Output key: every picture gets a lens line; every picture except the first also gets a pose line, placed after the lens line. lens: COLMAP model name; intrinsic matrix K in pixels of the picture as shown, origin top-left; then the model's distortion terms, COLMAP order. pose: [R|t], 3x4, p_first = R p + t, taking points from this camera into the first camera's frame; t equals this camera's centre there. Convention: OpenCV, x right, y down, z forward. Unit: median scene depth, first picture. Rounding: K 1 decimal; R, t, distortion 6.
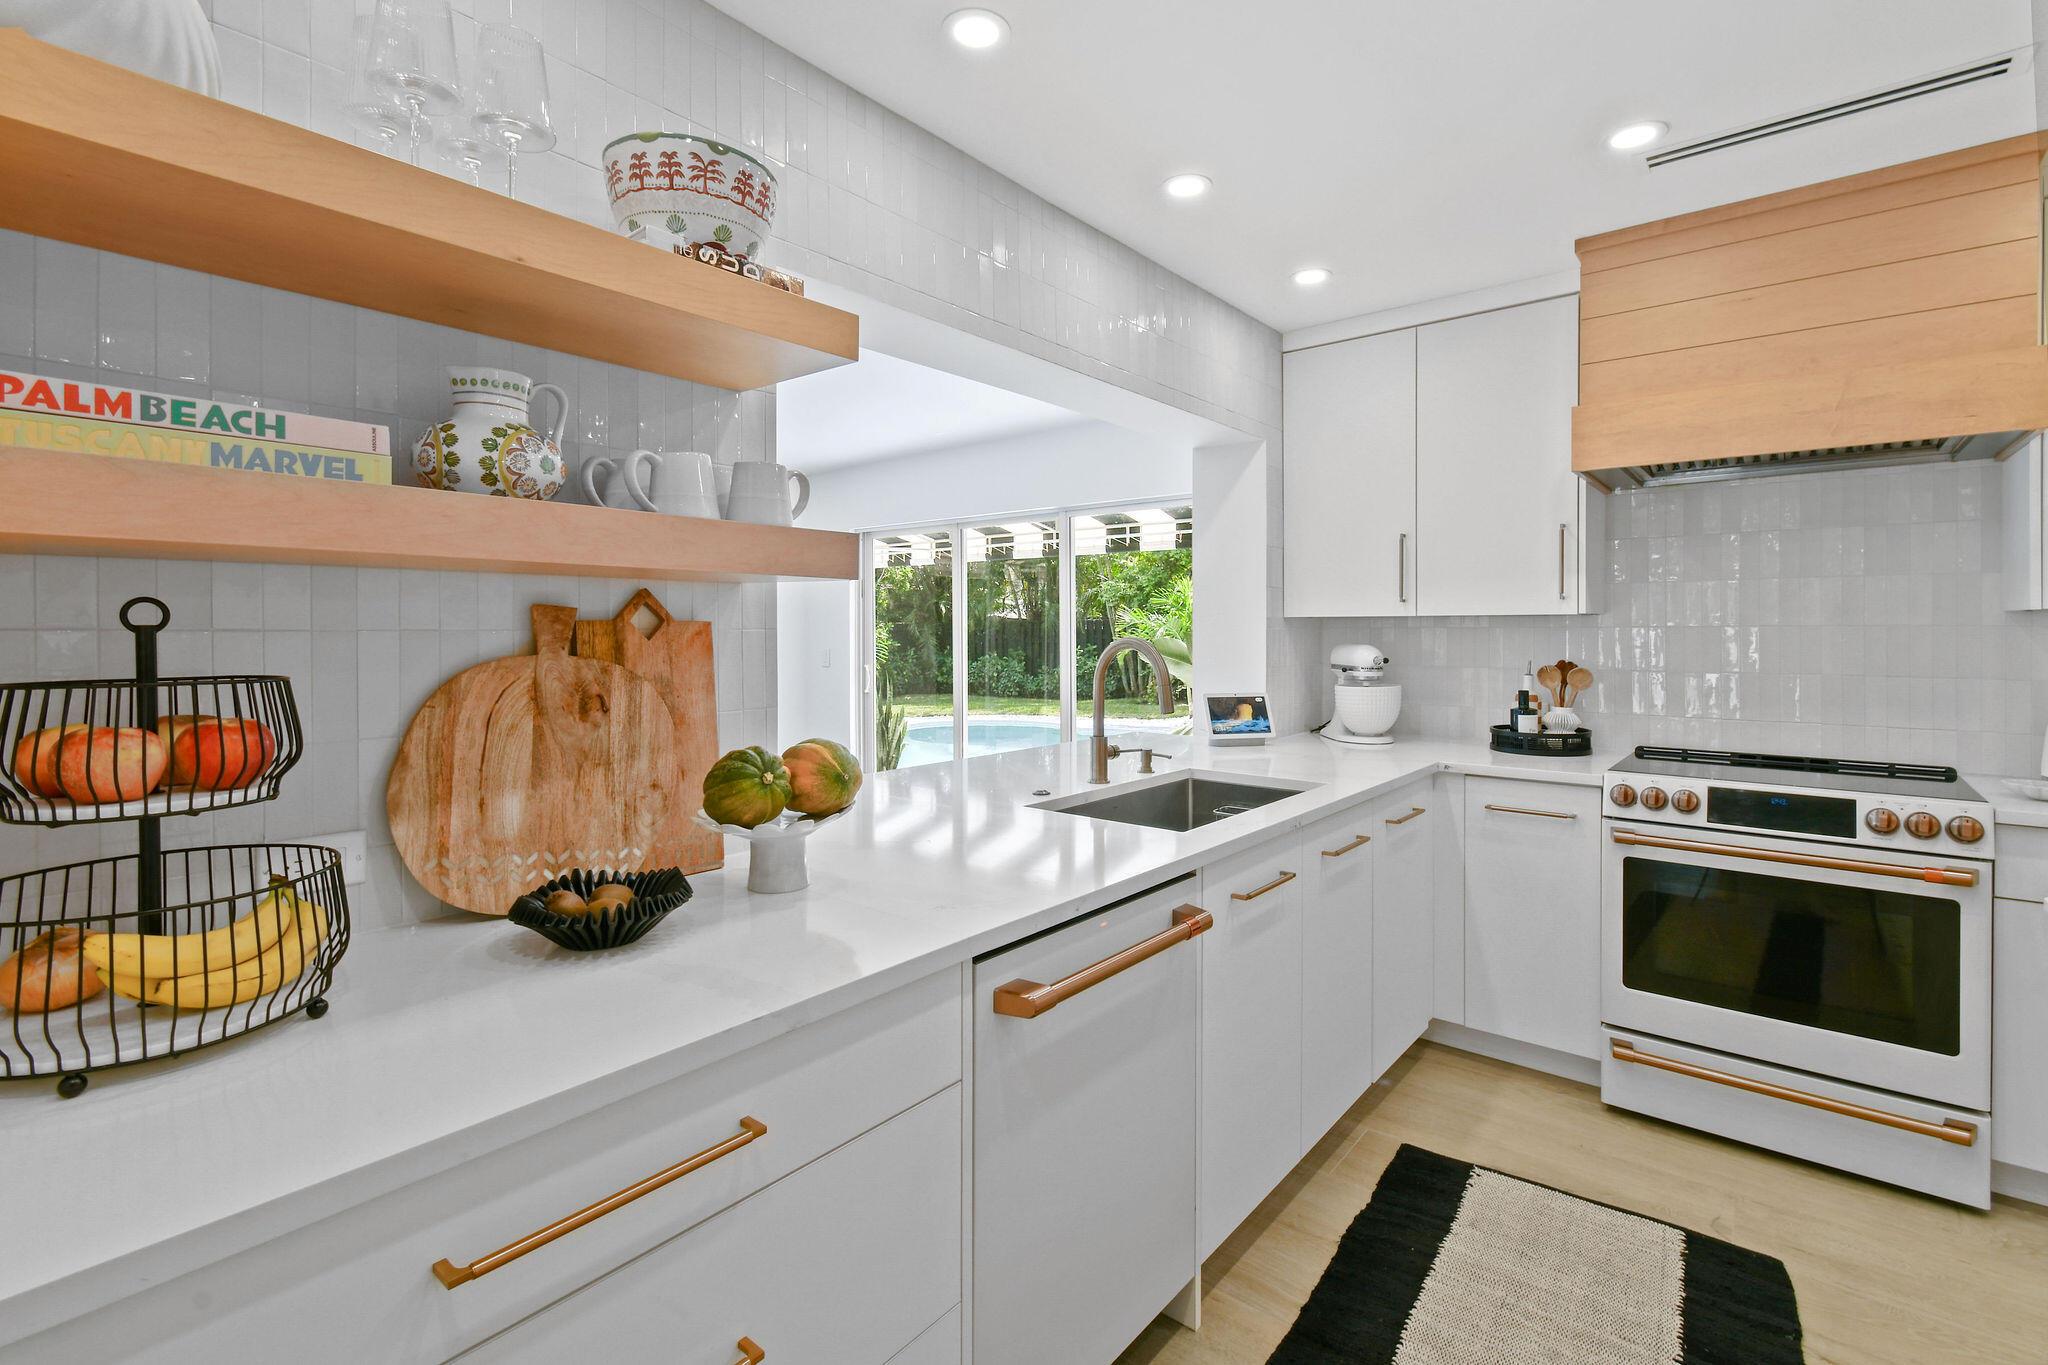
lens RADIAL K [[921.6, 0, 1036.4], [0, 921.6, 633.9], [0, 0, 1]] dist [0.005435, -0.004873]
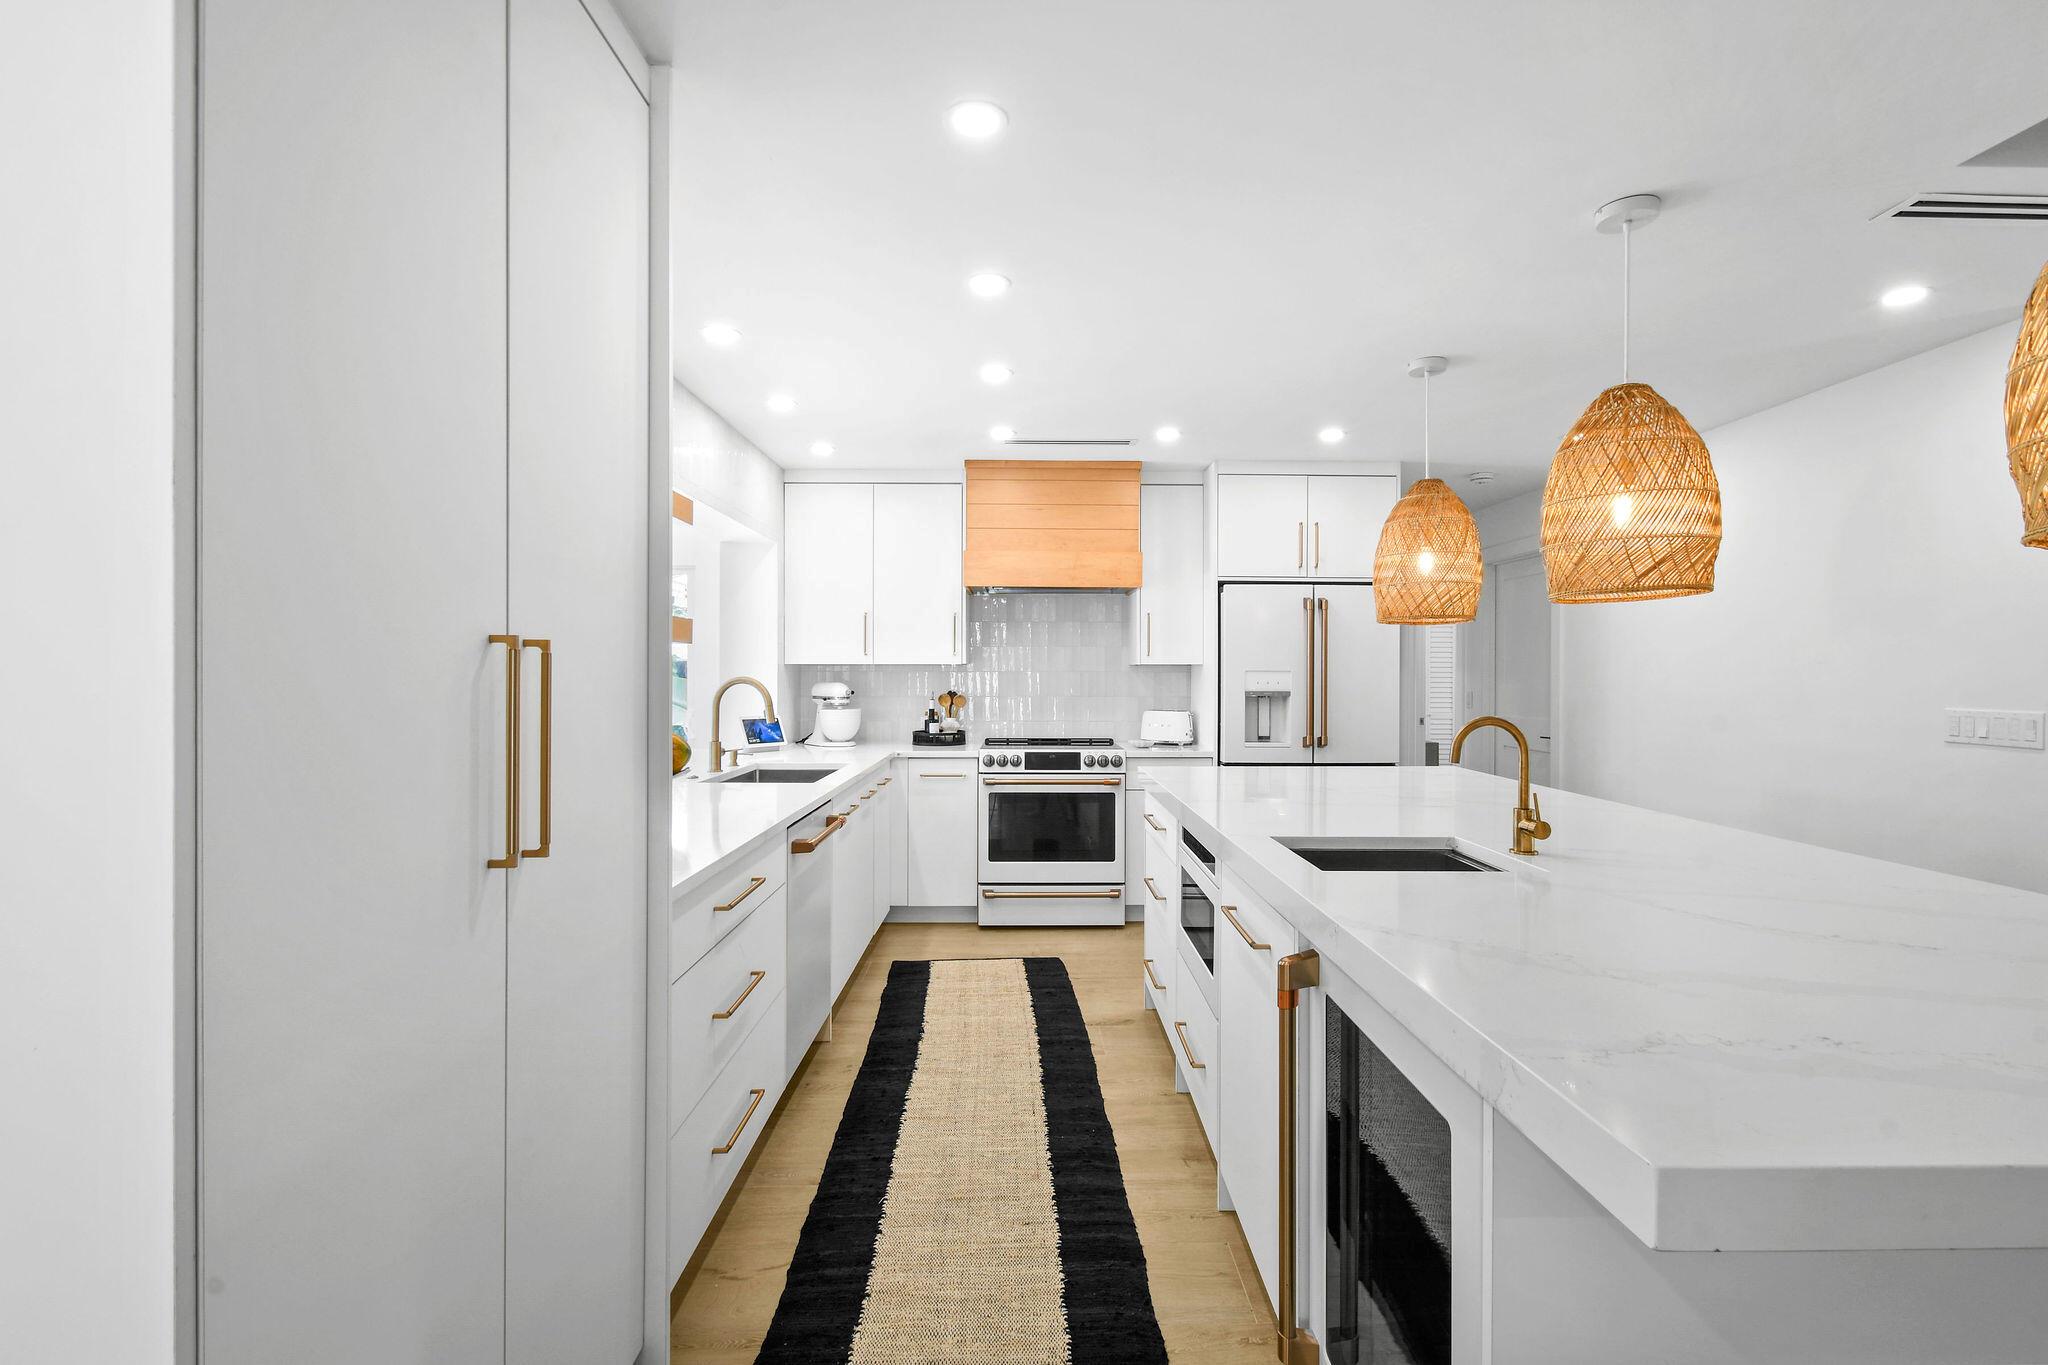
lens RADIAL K [[921.6, 0, 1032.3], [0, 921.6, 675.9], [0, 0, 1]] dist [0.005435, -0.004873]
pose [[0.765245, 0.000047, 0.643739, -0.609714], [0.001071, 0.999999, -0.001346, 0.004800], [-0.643738, 0.001719, 0.765244, -0.601338]]
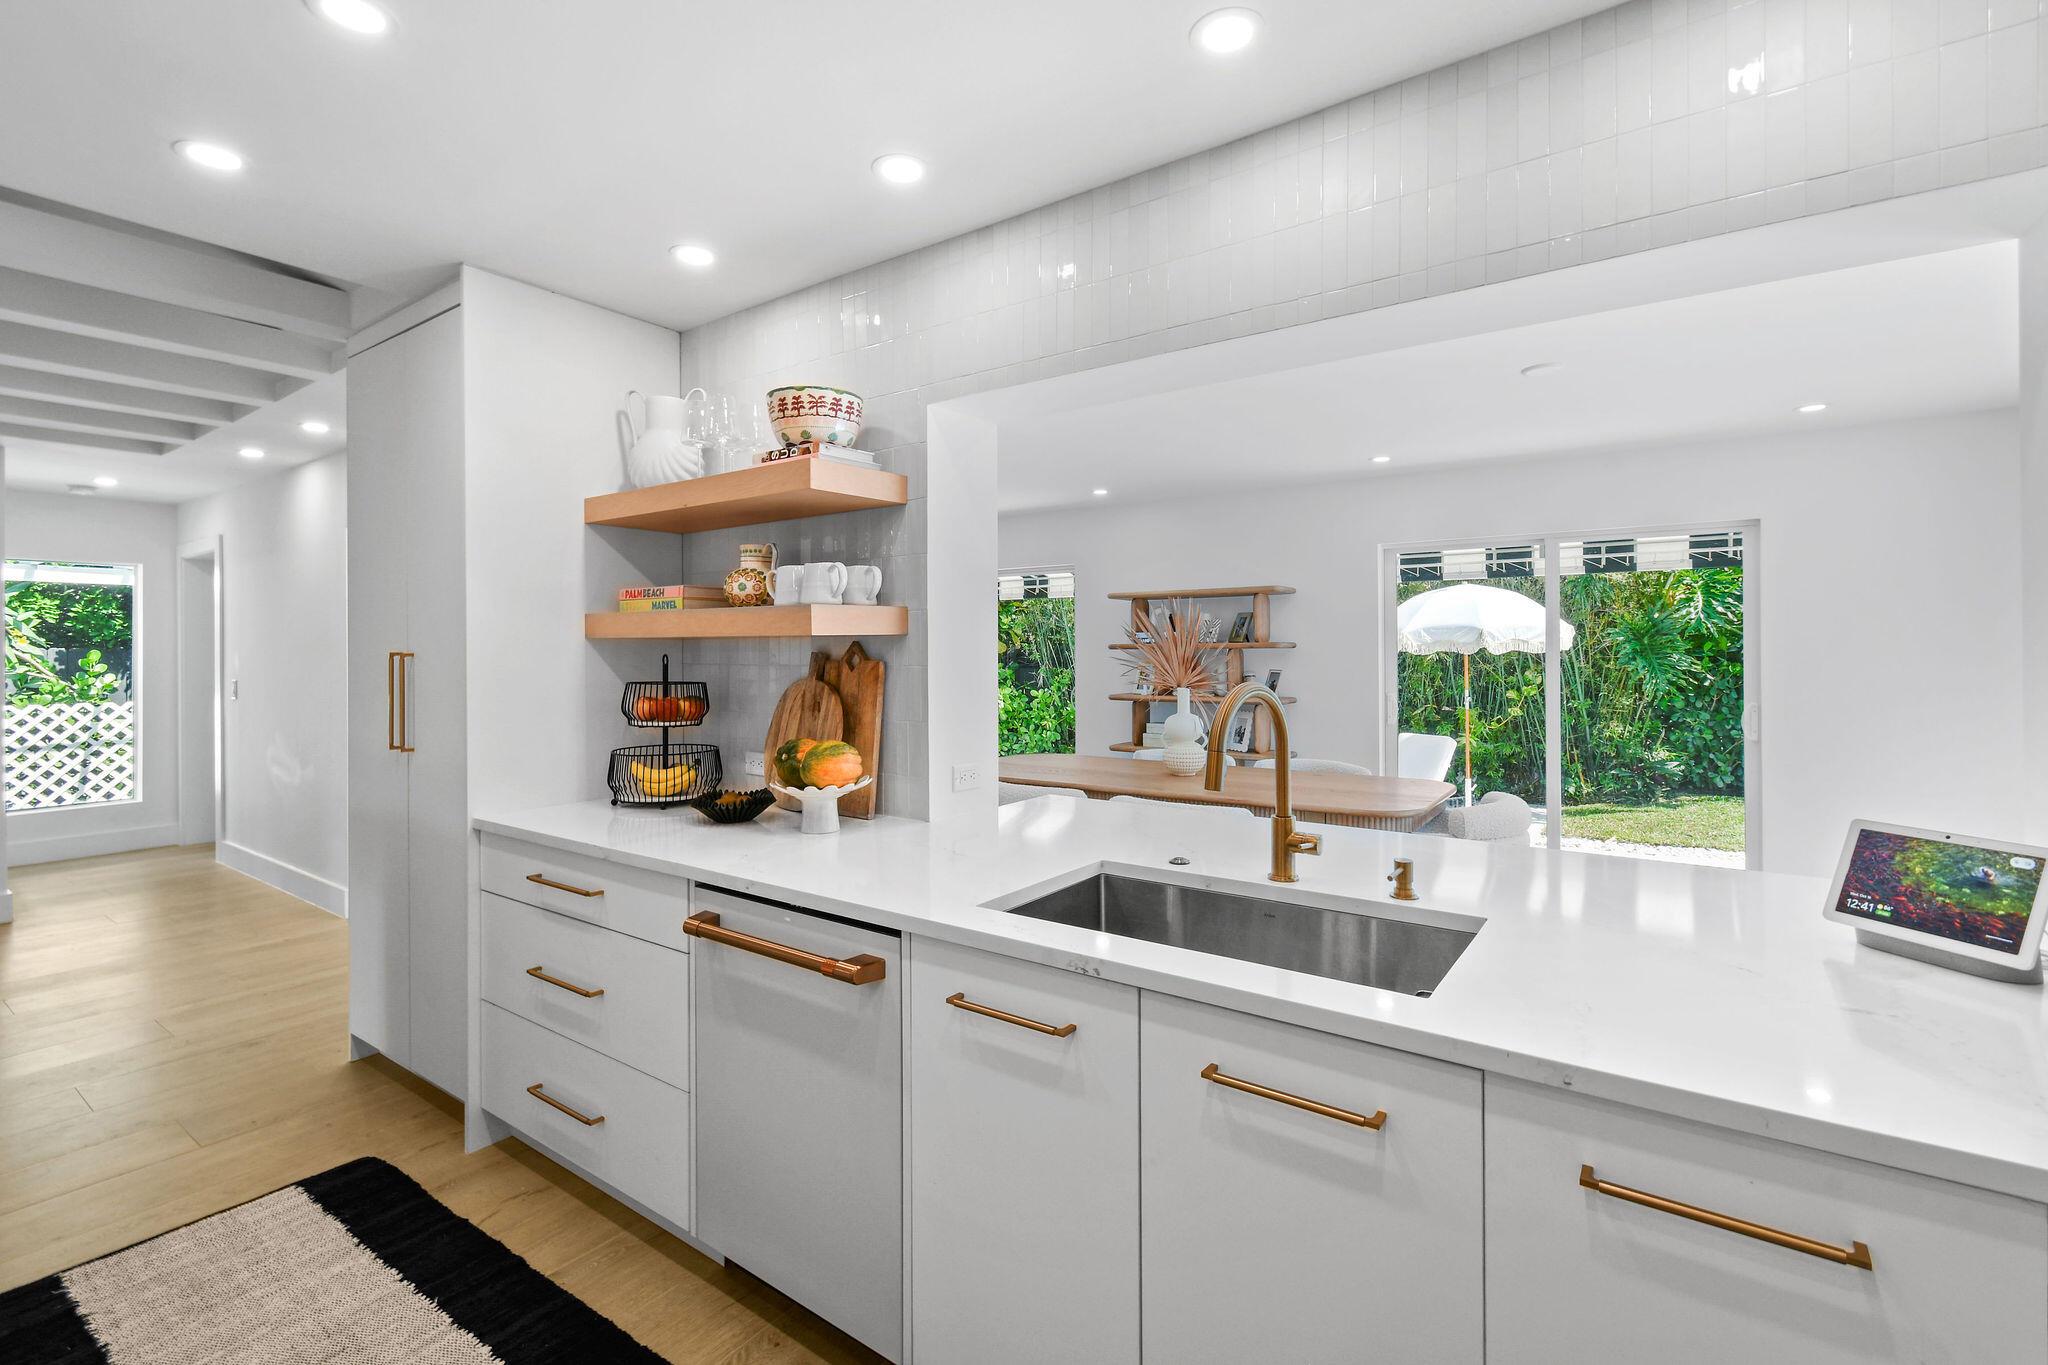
lens RADIAL K [[921.6, 0, 1039.6], [0, 921.6, 650.8], [0, 0, 1]] dist [0.005435, -0.004873]
pose [[0.070322, 0.001246, -0.997524, 0.924619], [-0.002081, 0.999997, 0.001102, -0.025245], [0.997522, 0.001998, 0.070325, 0.889398]]
